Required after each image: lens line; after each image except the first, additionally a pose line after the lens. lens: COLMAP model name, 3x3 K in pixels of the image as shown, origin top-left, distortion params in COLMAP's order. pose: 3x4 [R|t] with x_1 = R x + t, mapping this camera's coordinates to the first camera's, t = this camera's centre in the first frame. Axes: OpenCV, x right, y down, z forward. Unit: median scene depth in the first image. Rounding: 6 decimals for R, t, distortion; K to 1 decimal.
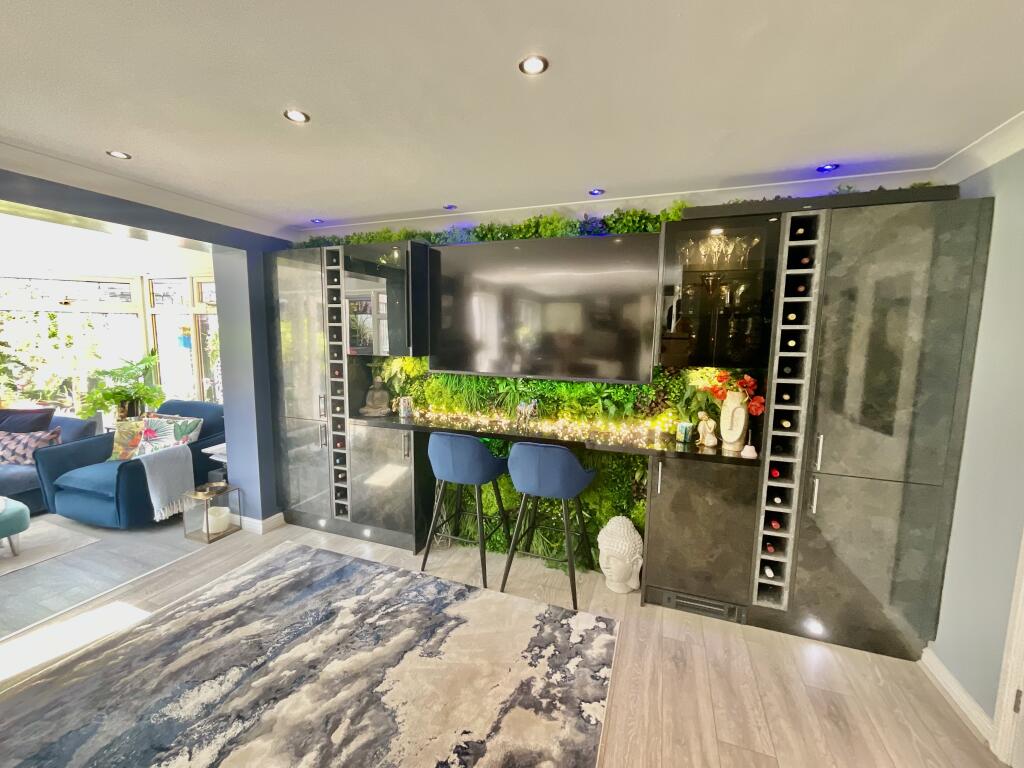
lens RADIAL K [[417.3, 0, 512.0], [0, 417.3, 384.0], [0, 0, 1]] dist [0.002102, -0.000364]
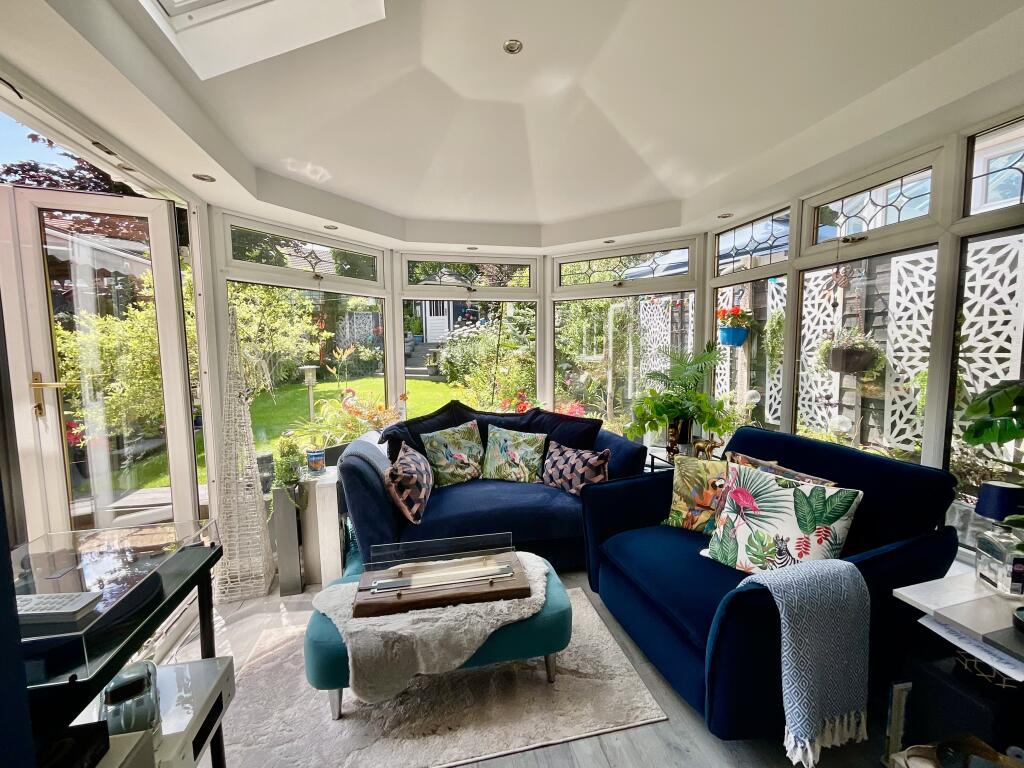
lens RADIAL K [[417.3, 0, 512.0], [0, 417.3, 384.0], [0, 0, 1]] dist [0.002102, -0.000364]
pose [[0.545474, 0.053375, -0.836427, -0.905538], [-0.082638, 0.996532, 0.009700, 0.004075], [0.834044, 0.063830, 0.547993, 0.735721]]
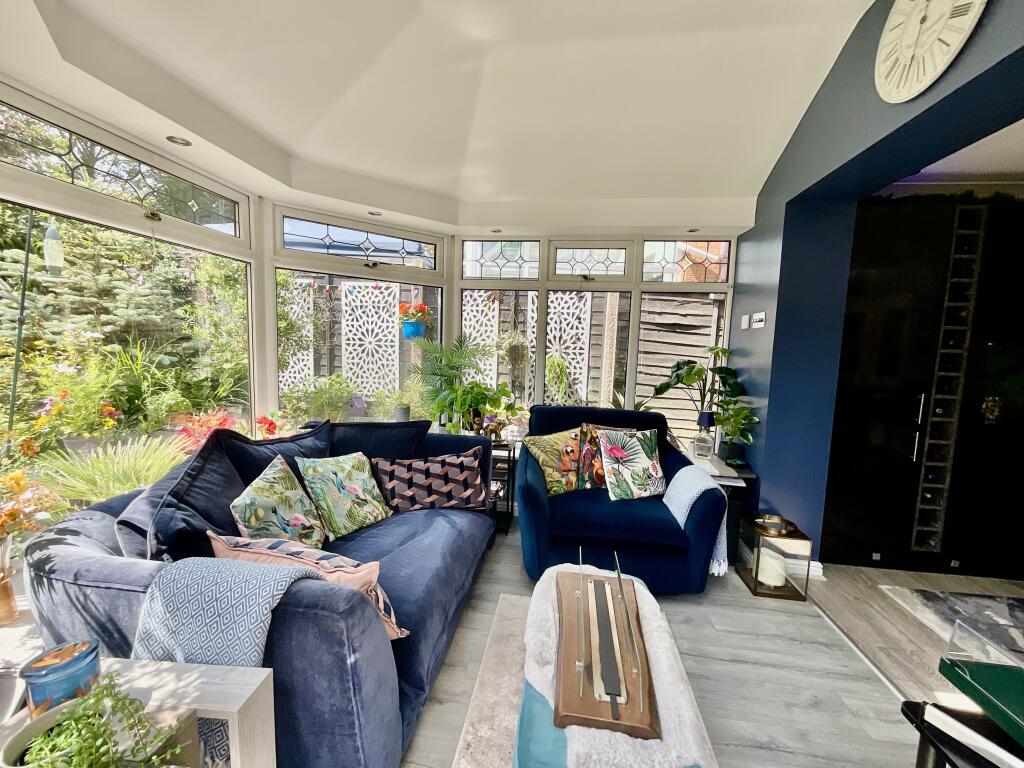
lens RADIAL K [[417.3, 0, 512.0], [0, 417.3, 384.0], [0, 0, 1]] dist [0.002102, -0.000364]
pose [[0.975518, -0.002250, 0.219910, -1.760984], [0.005445, 0.999888, -0.013925, 0.018685], [-0.219854, 0.014781, 0.975421, 0.518123]]
